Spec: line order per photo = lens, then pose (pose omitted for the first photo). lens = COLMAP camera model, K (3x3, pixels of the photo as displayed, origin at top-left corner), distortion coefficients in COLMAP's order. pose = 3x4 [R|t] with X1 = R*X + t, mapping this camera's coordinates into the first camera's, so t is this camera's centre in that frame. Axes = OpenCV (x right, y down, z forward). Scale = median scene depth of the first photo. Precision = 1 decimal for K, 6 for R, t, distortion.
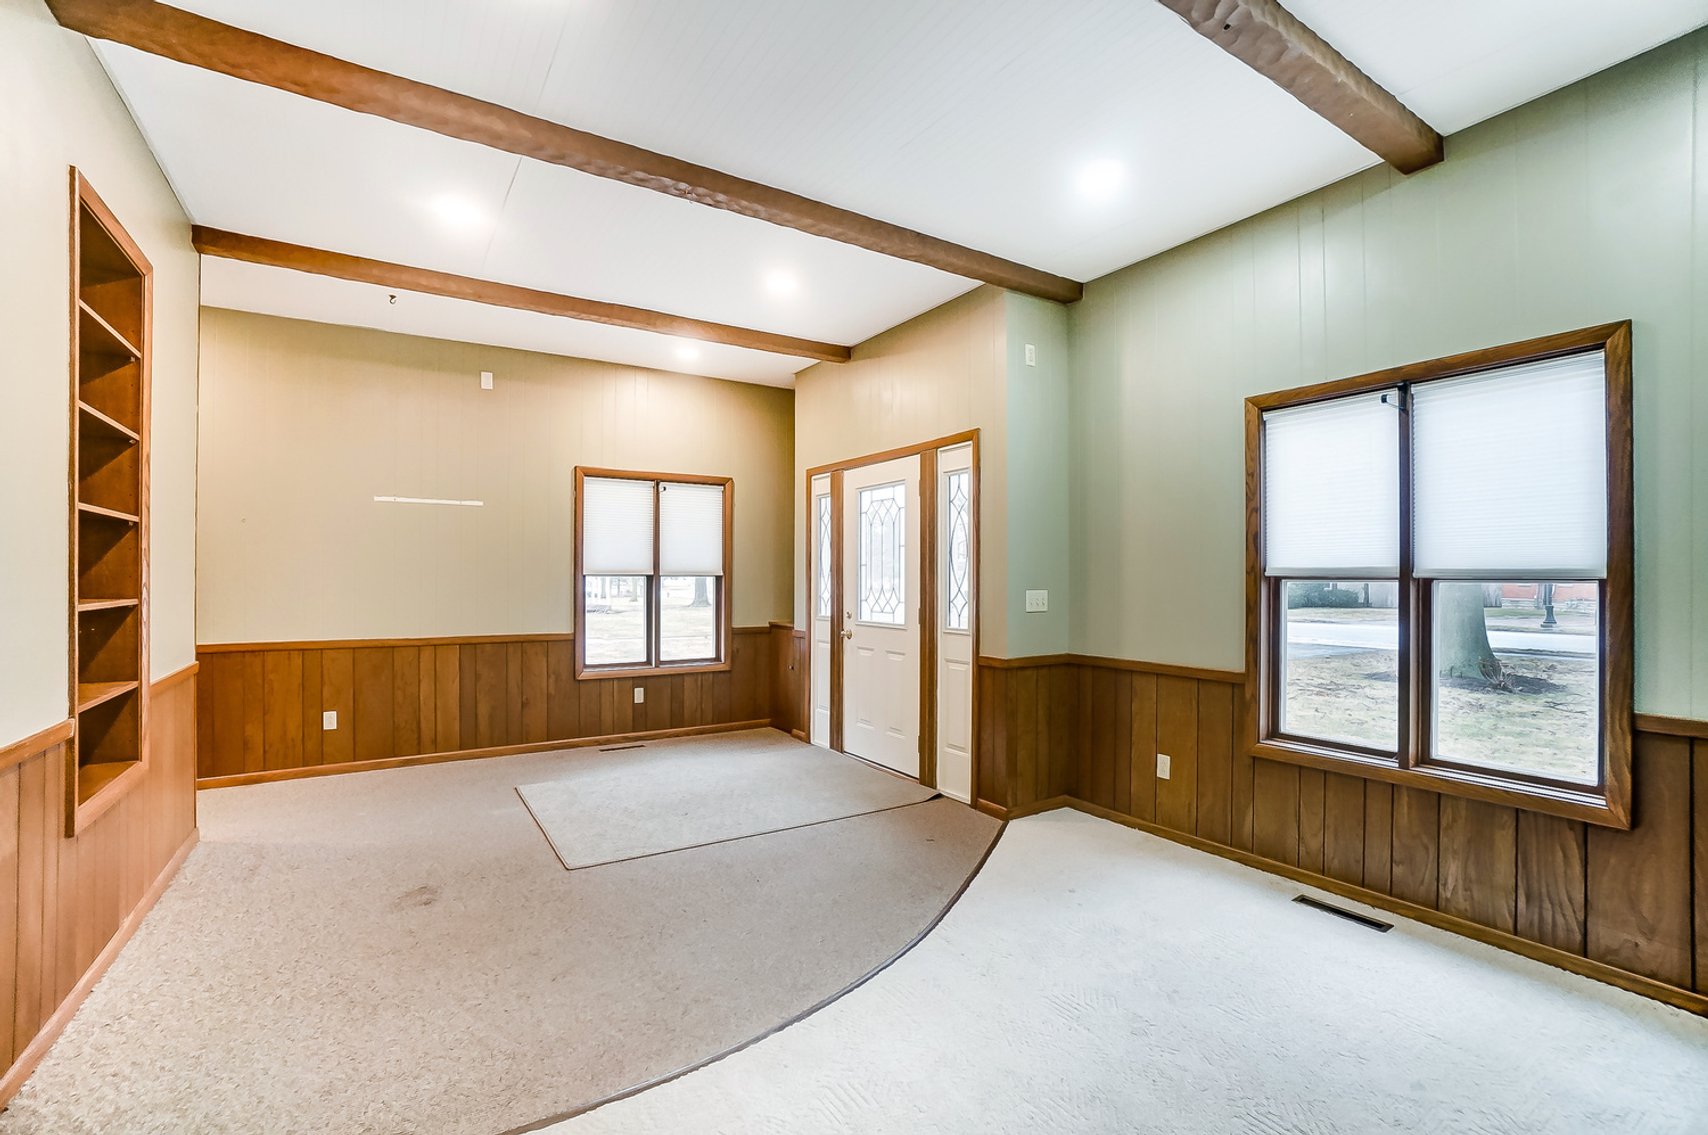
lens RADIAL K [[758.1, 0, 836.9], [0, 758.1, 571.5], [0, 0, 1]] dist [-0.050263, 0.014030]
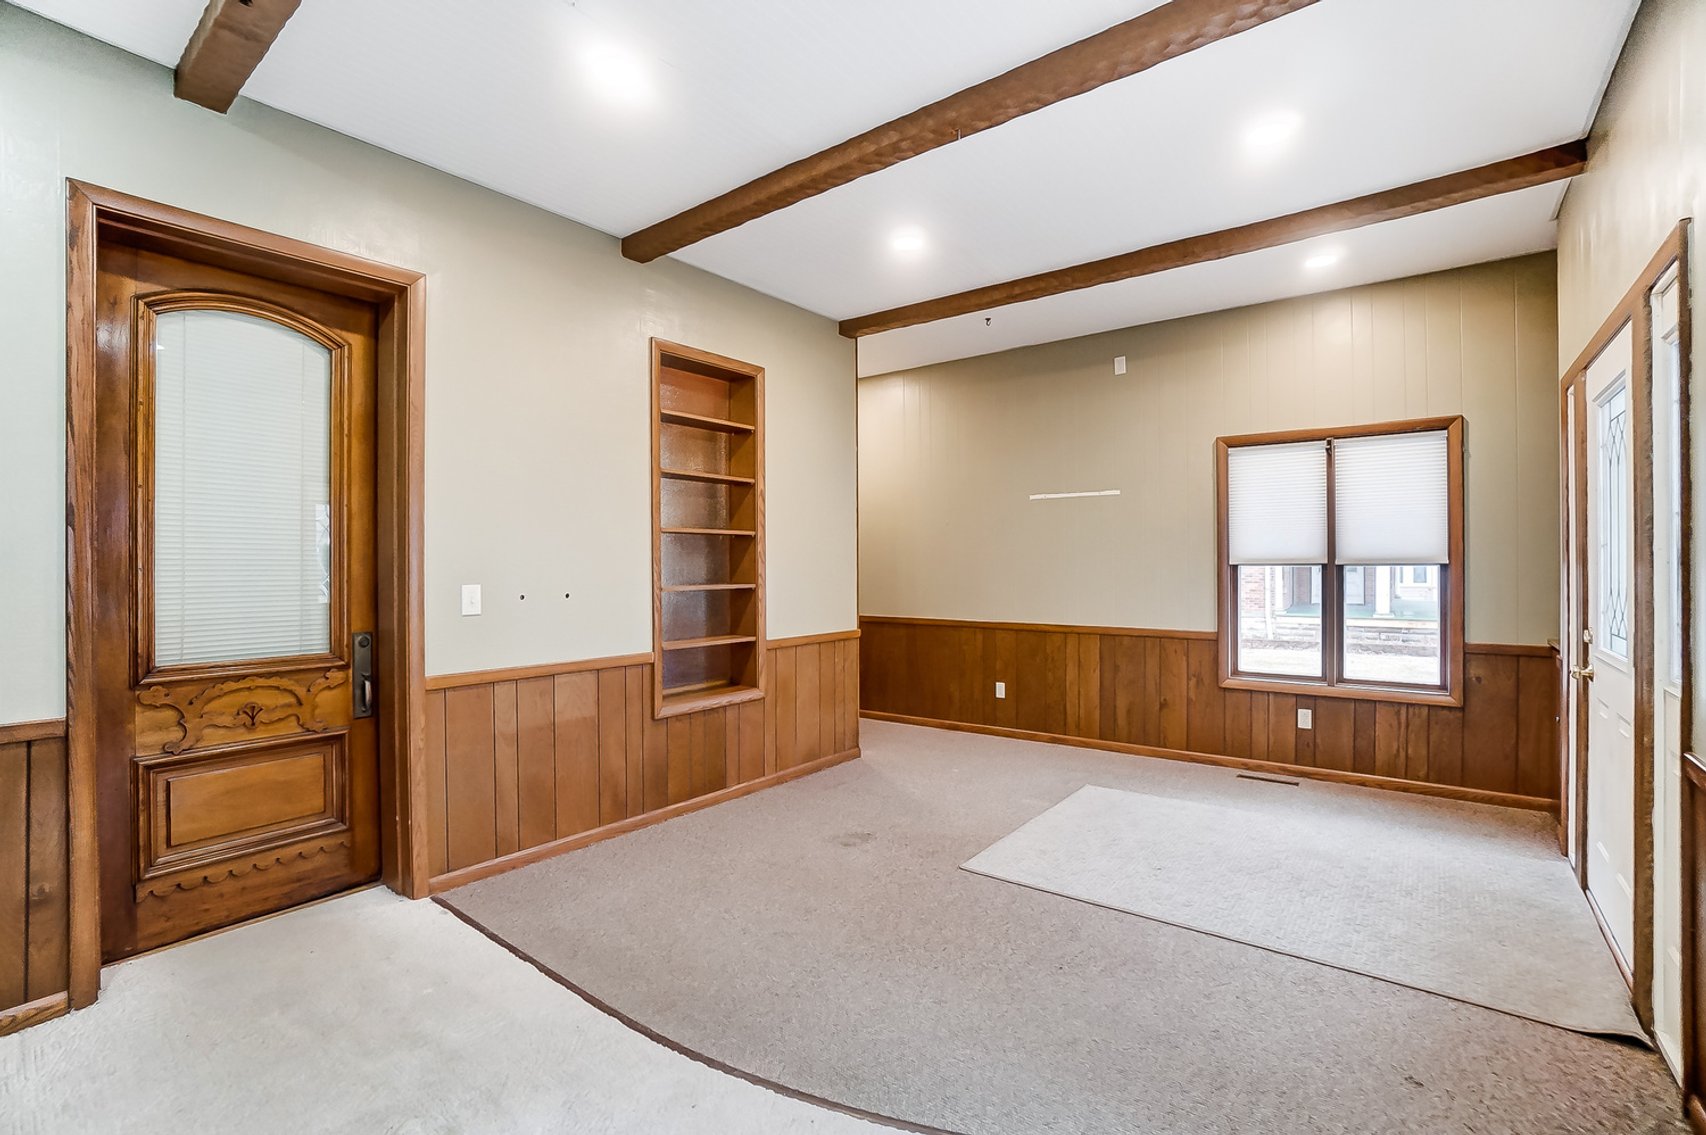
lens RADIAL K [[757.2, 0, 848.0], [0, 757.2, 558.4], [0, 0, 1]] dist [-0.050263, 0.014030]
pose [[0.344420, -0.011604, -0.938744, 0.374773], [0.012761, 0.999889, -0.007678, -0.001679], [0.938729, -0.009335, 0.344530, 0.377083]]
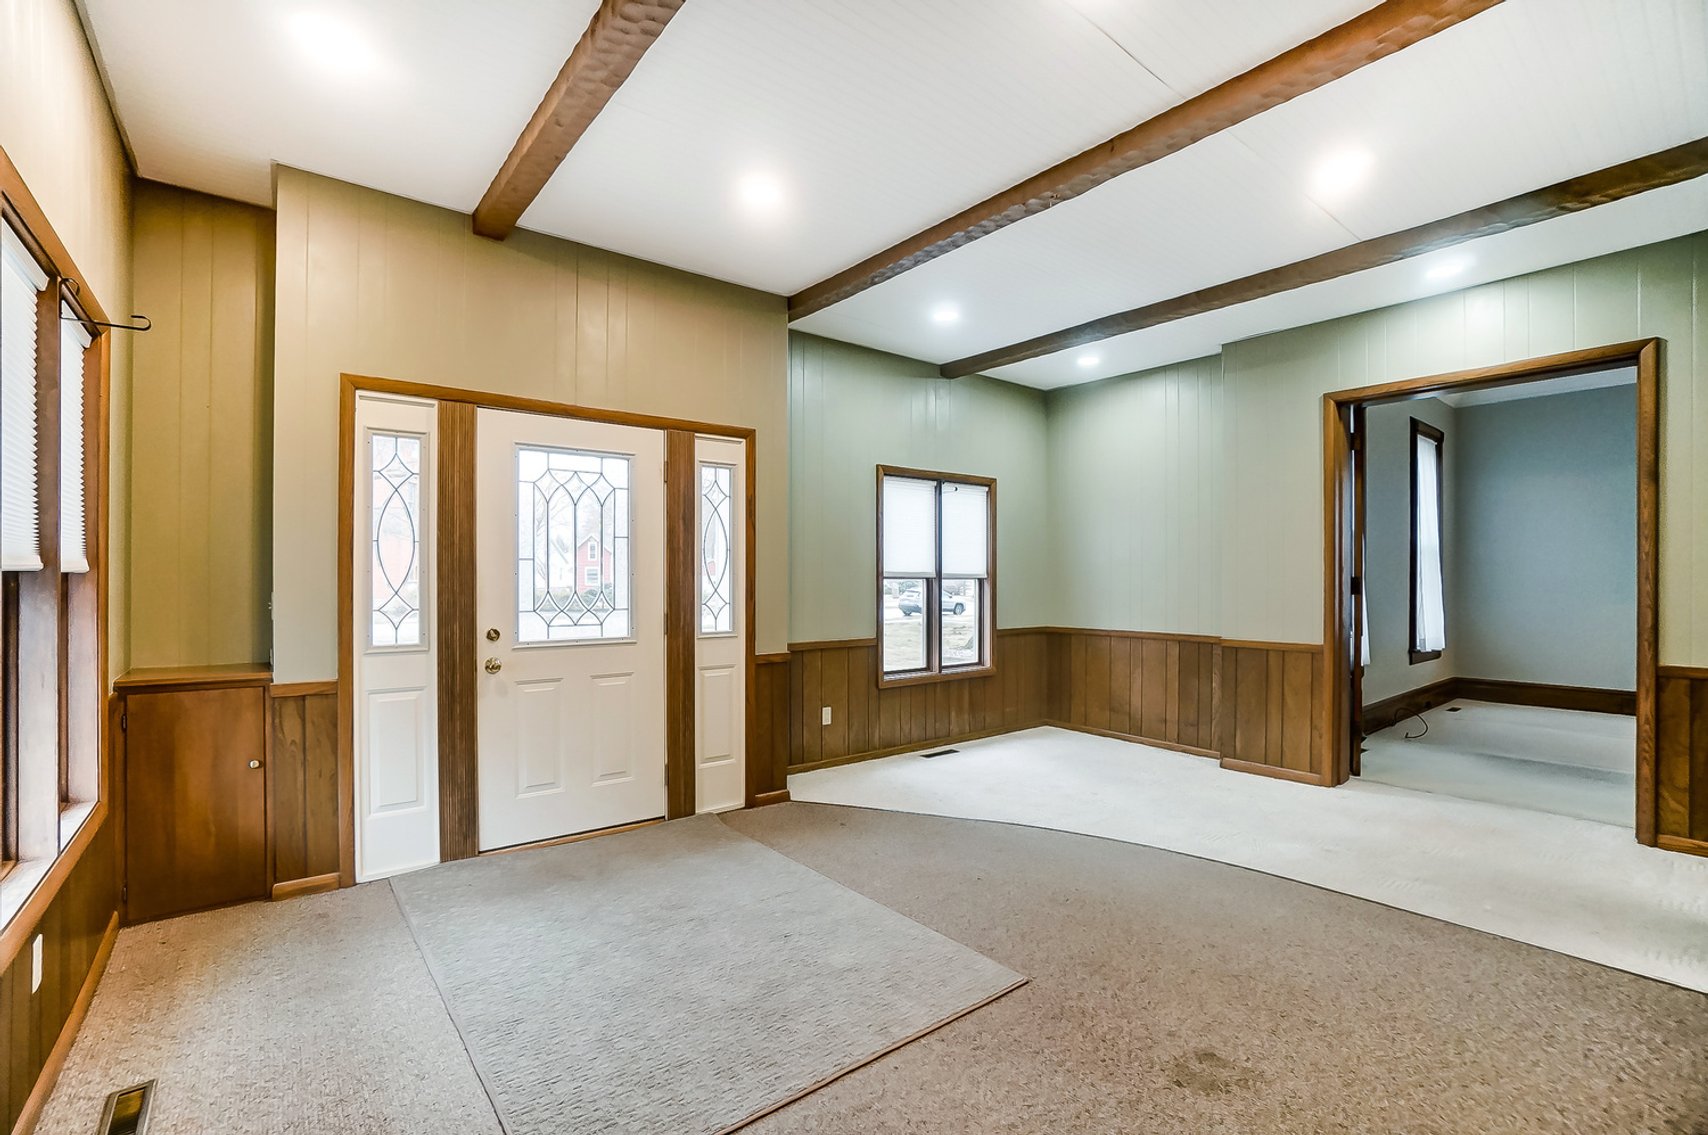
lens RADIAL K [[758.1, 0, 844.0], [0, 758.1, 580.2], [0, 0, 1]] dist [-0.050263, 0.014030]
pose [[-0.104175, -0.004903, 0.994547, -0.761005], [-0.009881, 0.999944, 0.003895, 0.005722], [-0.994510, -0.009422, -0.104217, 0.903256]]
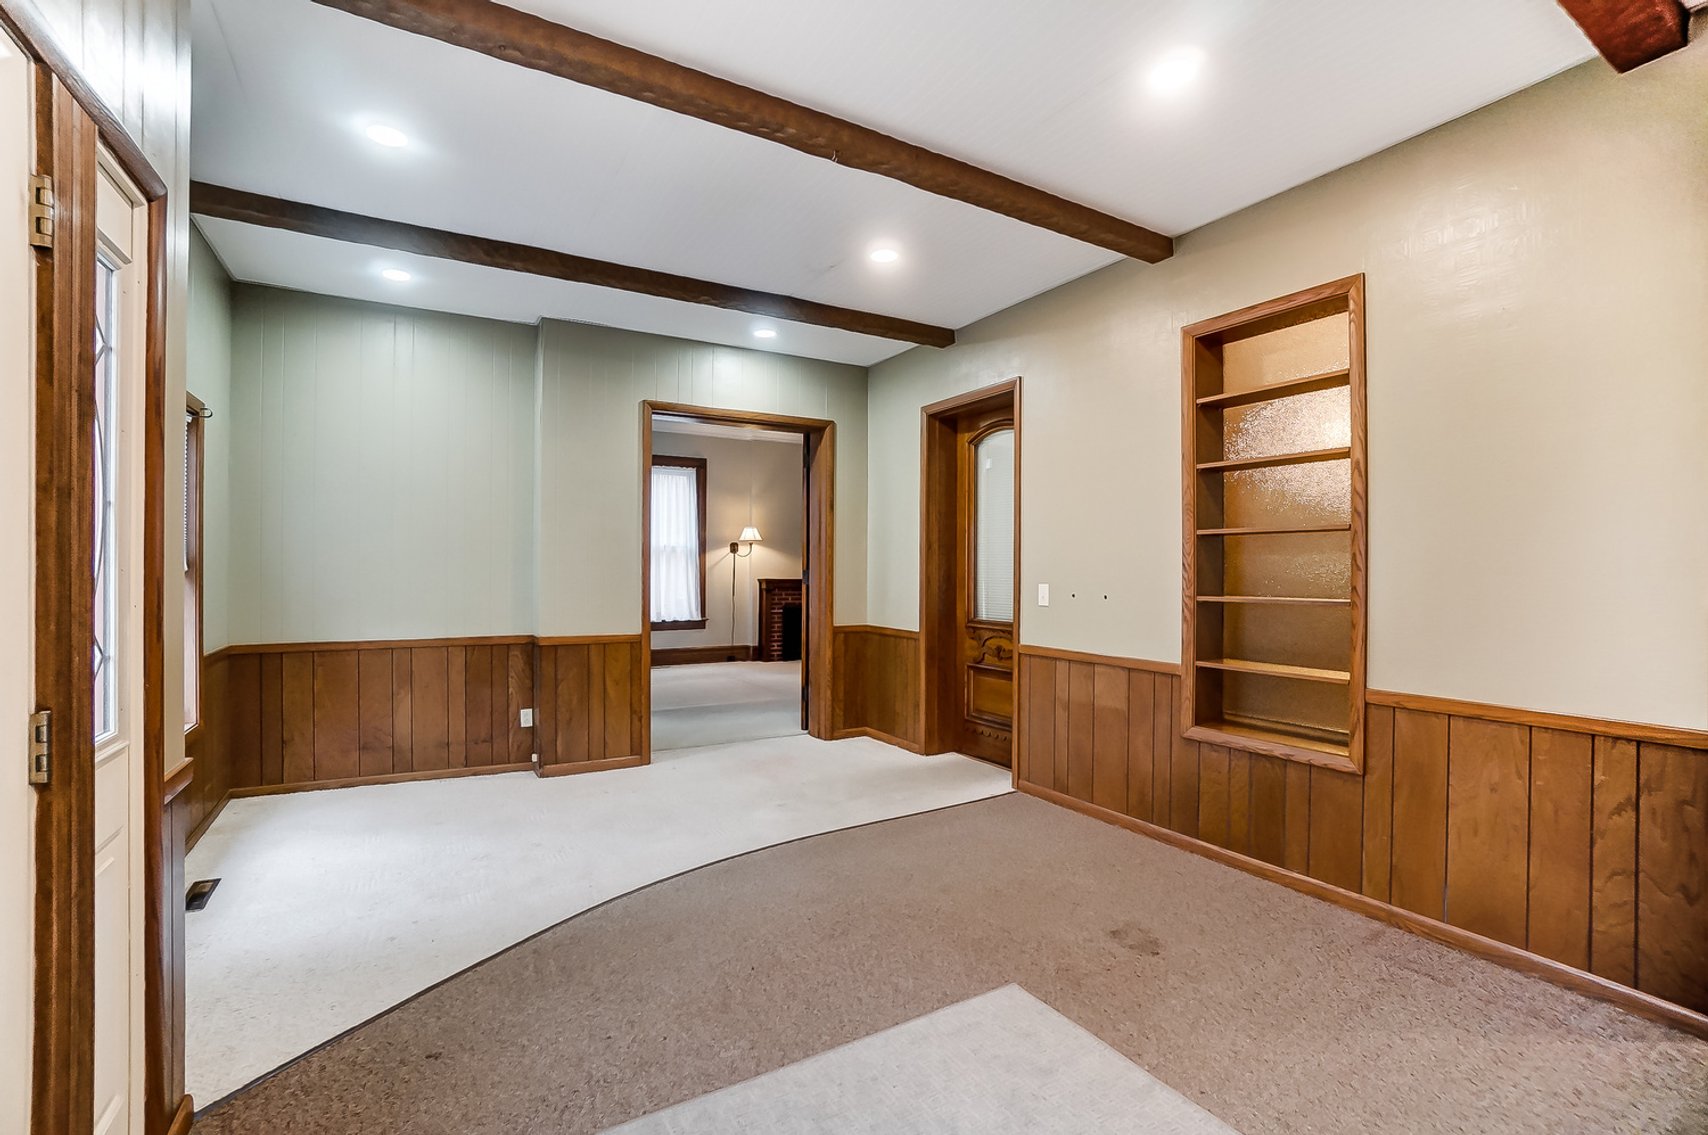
lens RADIAL K [[758.1, 0, 848.1], [0, 758.1, 567.6], [0, 0, 1]] dist [-0.050263, 0.014030]
pose [[-0.999569, -0.008432, 0.028116, -0.155554], [-0.008735, 0.999905, -0.010676, 0.003885], [-0.028023, -0.010917, -0.999548, 1.240227]]
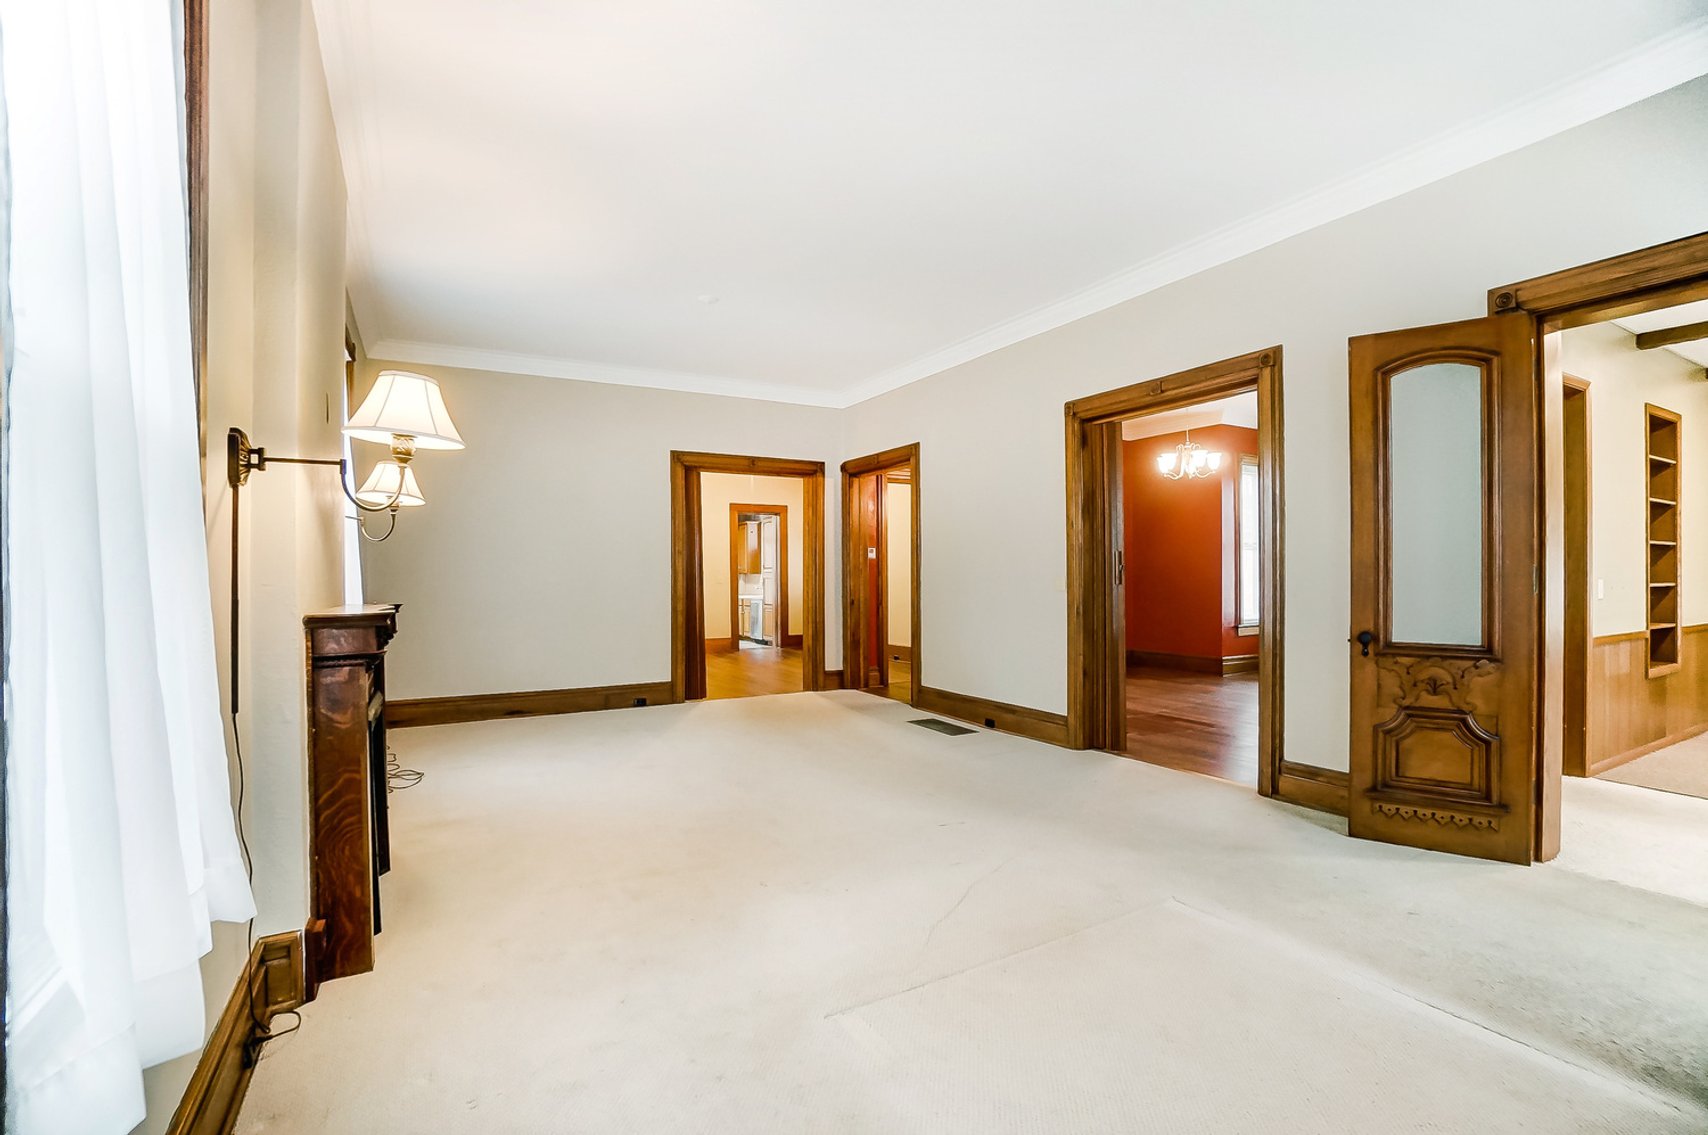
lens RADIAL K [[758.1, 0, 849.5], [0, 758.1, 578.0], [0, 0, 1]] dist [-0.050263, 0.014030]
pose [[-0.033994, 0.009300, -0.999379, 0.665791], [0.016398, 0.999827, 0.008746, -0.018467], [0.999287, -0.016091, -0.034141, -0.714972]]
